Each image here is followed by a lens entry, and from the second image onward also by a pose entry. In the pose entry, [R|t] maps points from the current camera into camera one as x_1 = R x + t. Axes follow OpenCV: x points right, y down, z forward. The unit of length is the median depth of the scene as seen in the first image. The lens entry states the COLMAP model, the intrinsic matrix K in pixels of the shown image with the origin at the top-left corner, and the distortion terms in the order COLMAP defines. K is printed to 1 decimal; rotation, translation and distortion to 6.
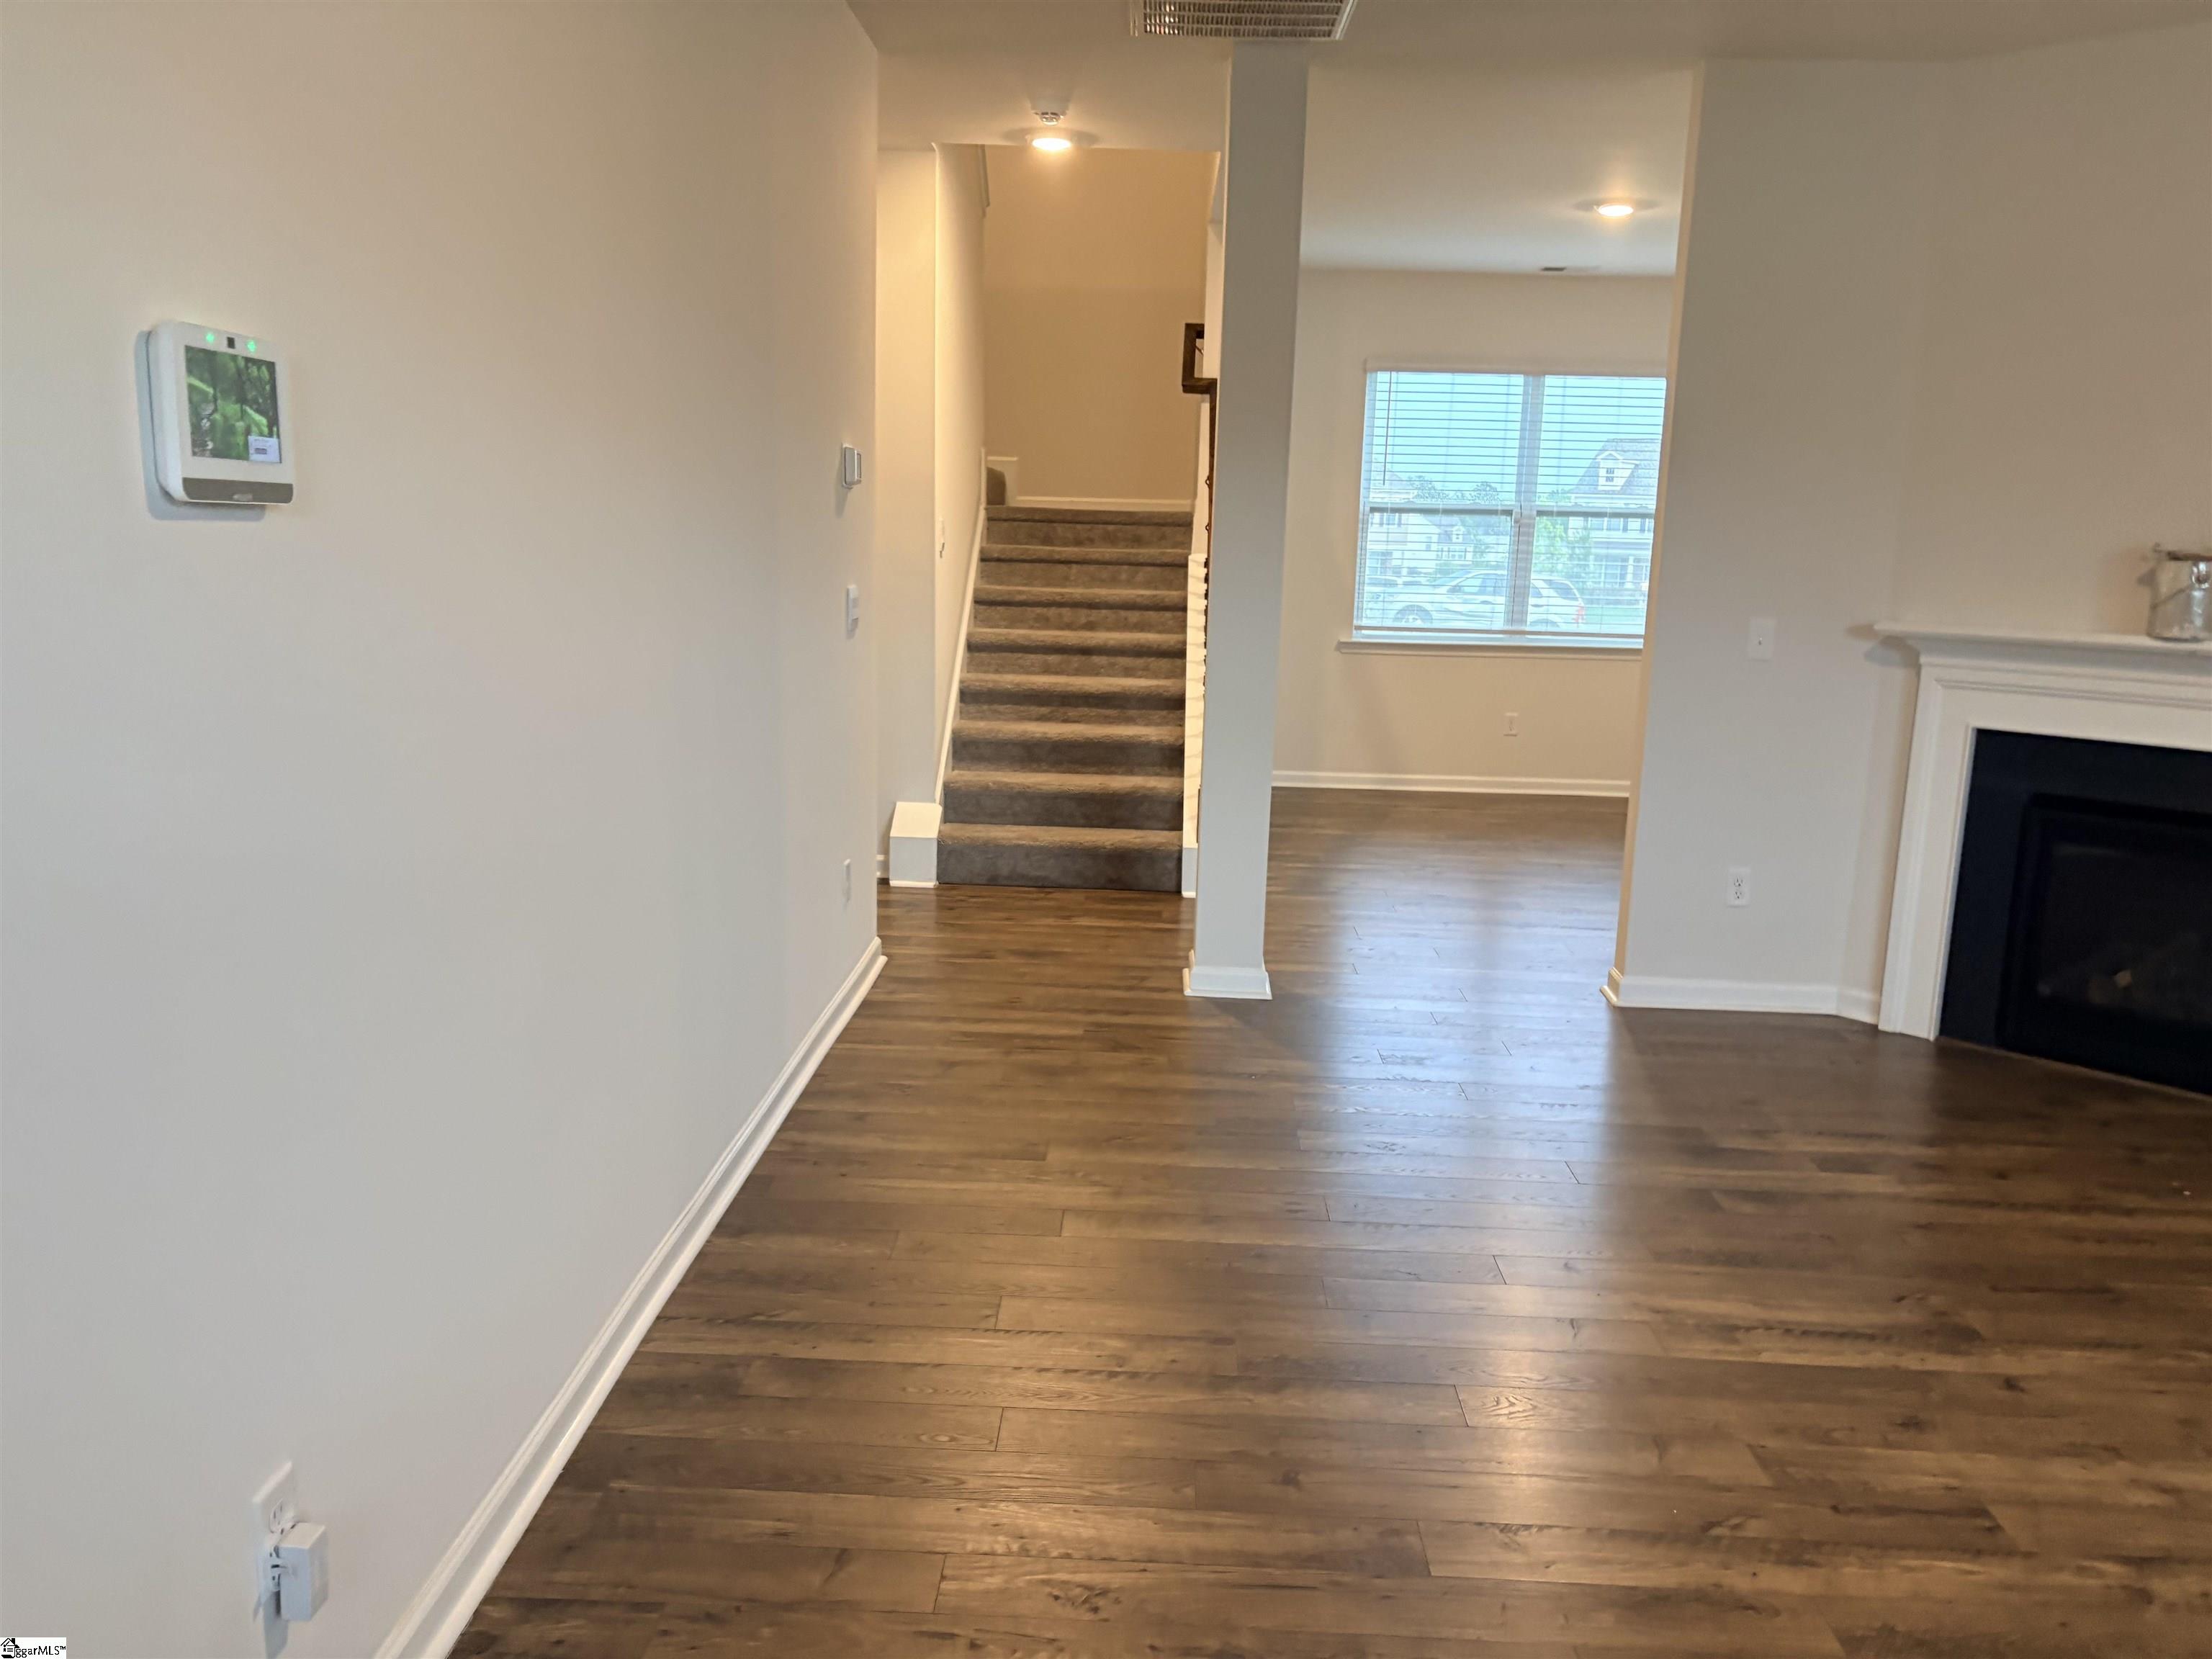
lens RADIAL K [[1680.2, 0, 1101.4], [0, 1680.2, 831.9], [0, 0, 1]] dist [0.043953, -0.046282]
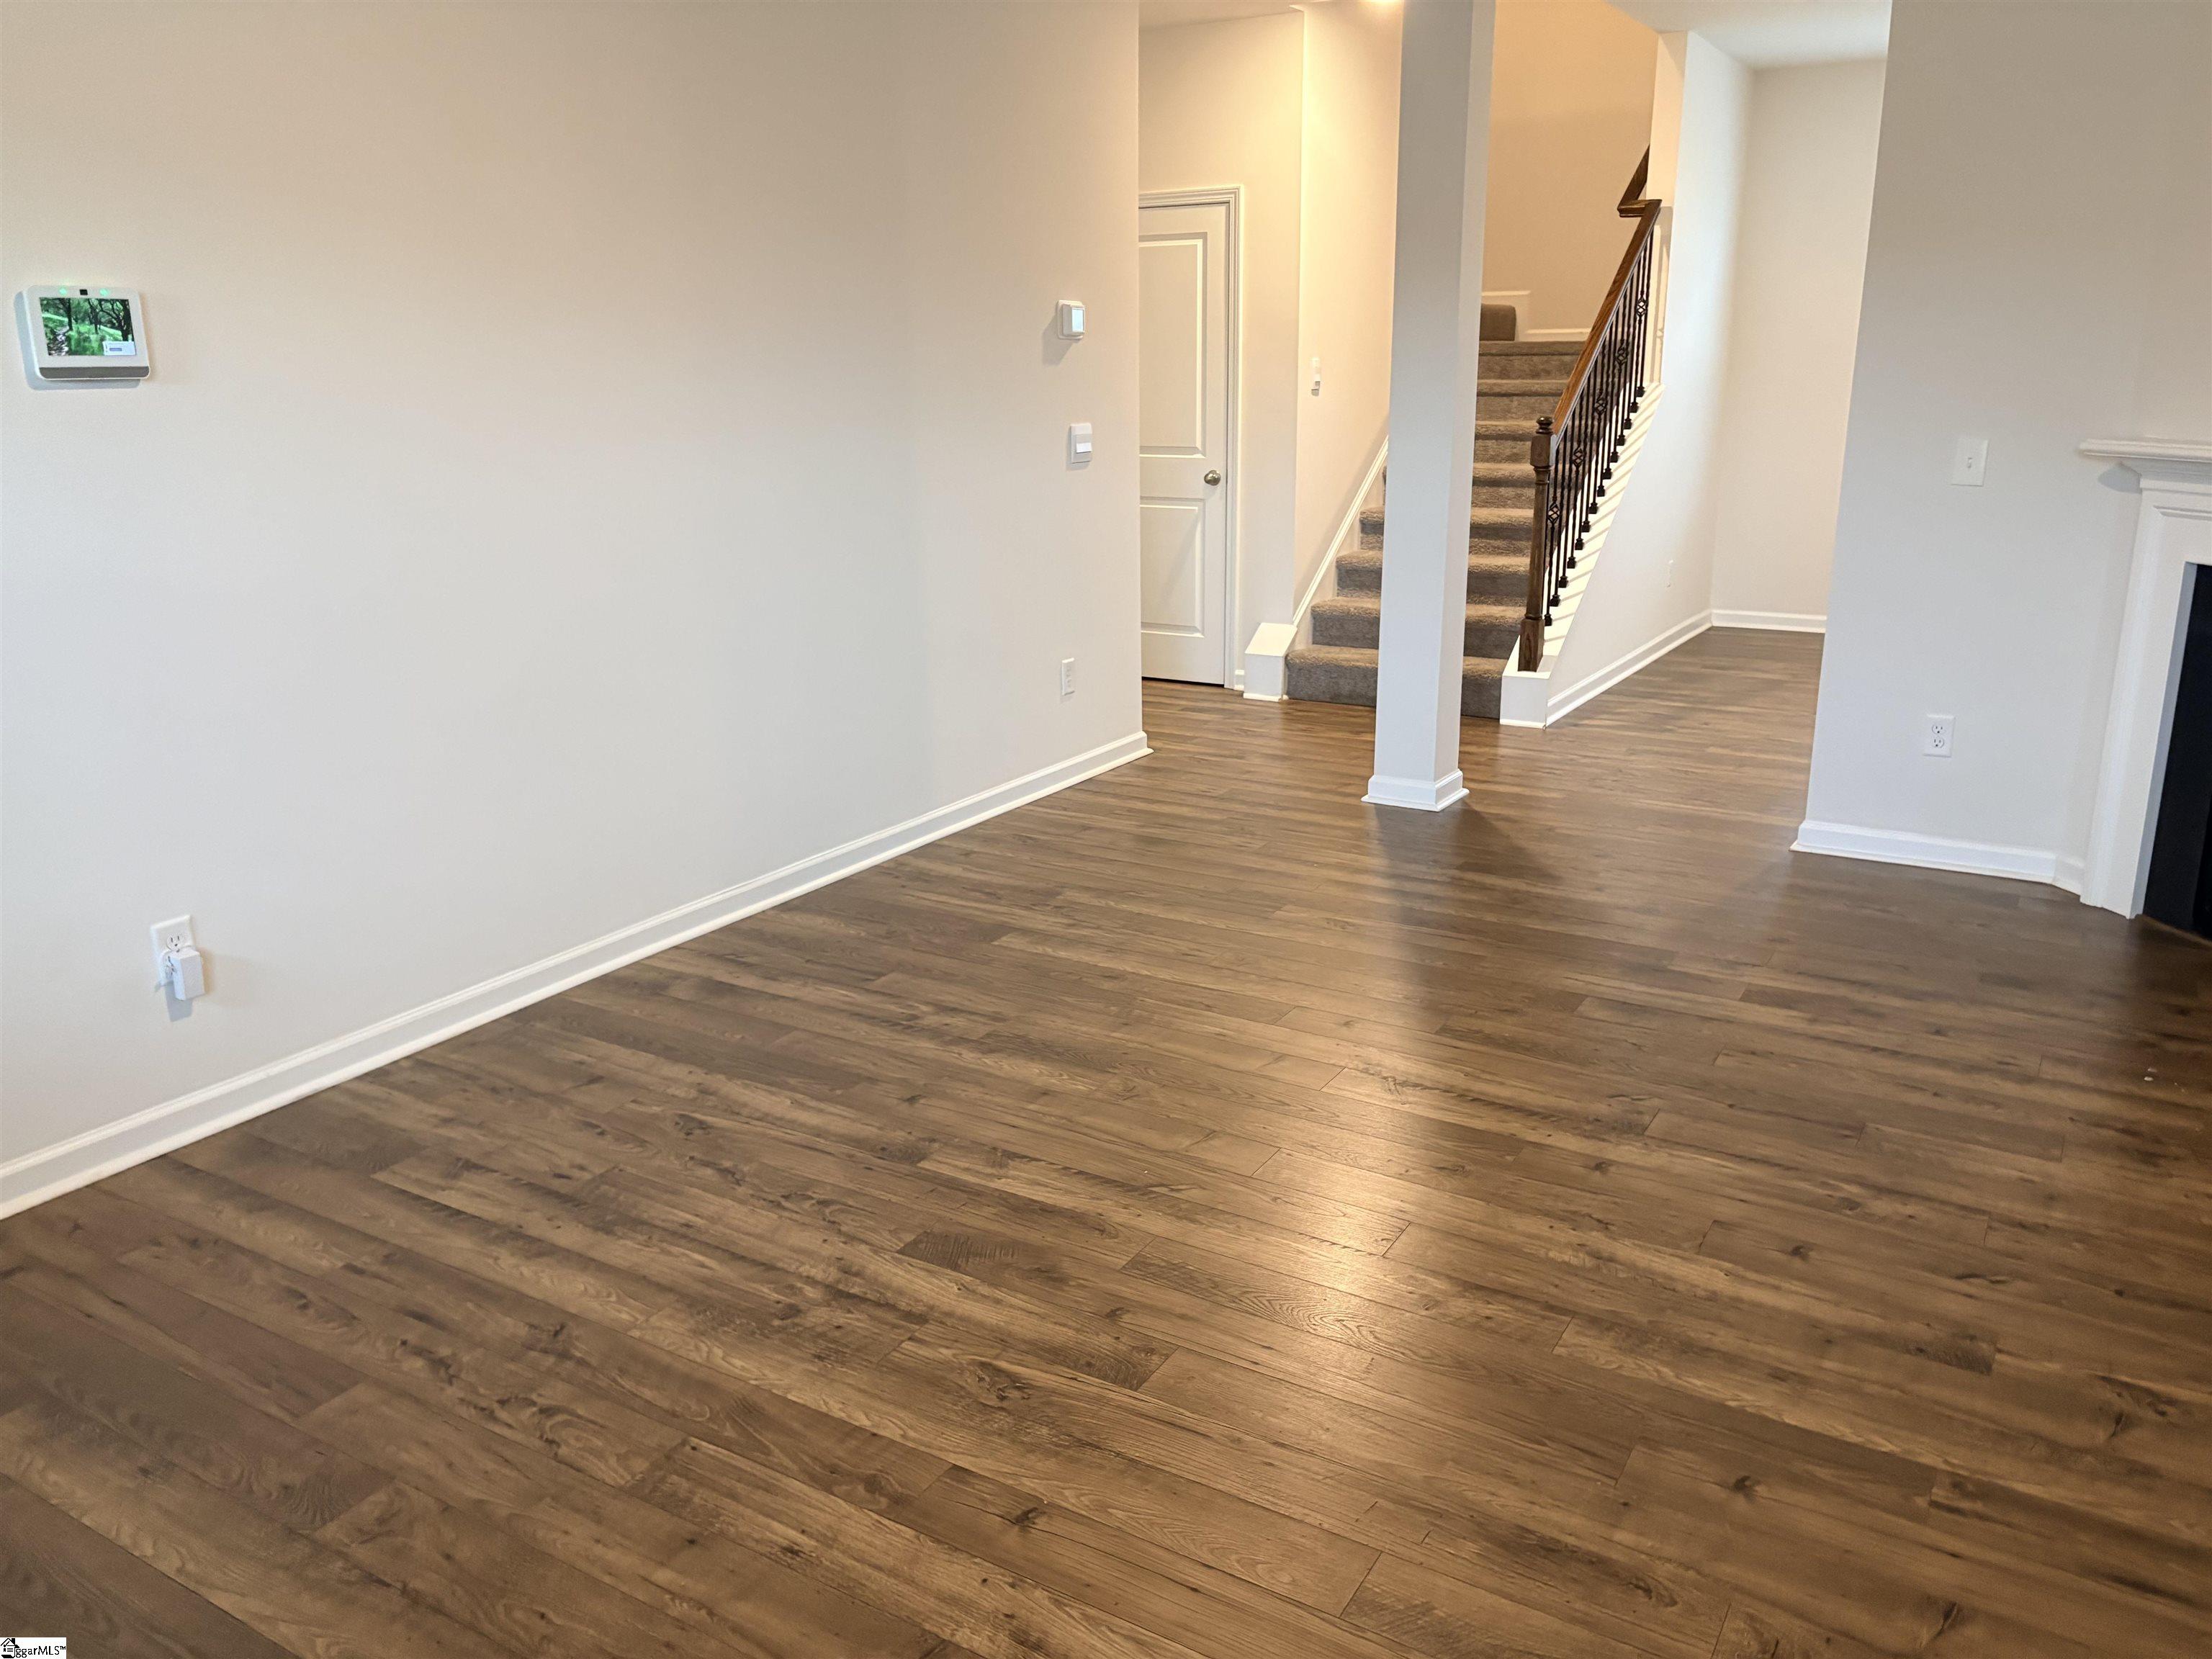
lens RADIAL K [[1680.2, 0, 1096.9], [0, 1680.2, 828.8], [0, 0, 1]] dist [0.043953, -0.046282]
pose [[0.869533, 0.095401, -0.484573, 0.442524], [-0.053140, 0.993542, 0.100250, 0.015960], [0.491007, -0.061421, 0.868988, -0.033685]]
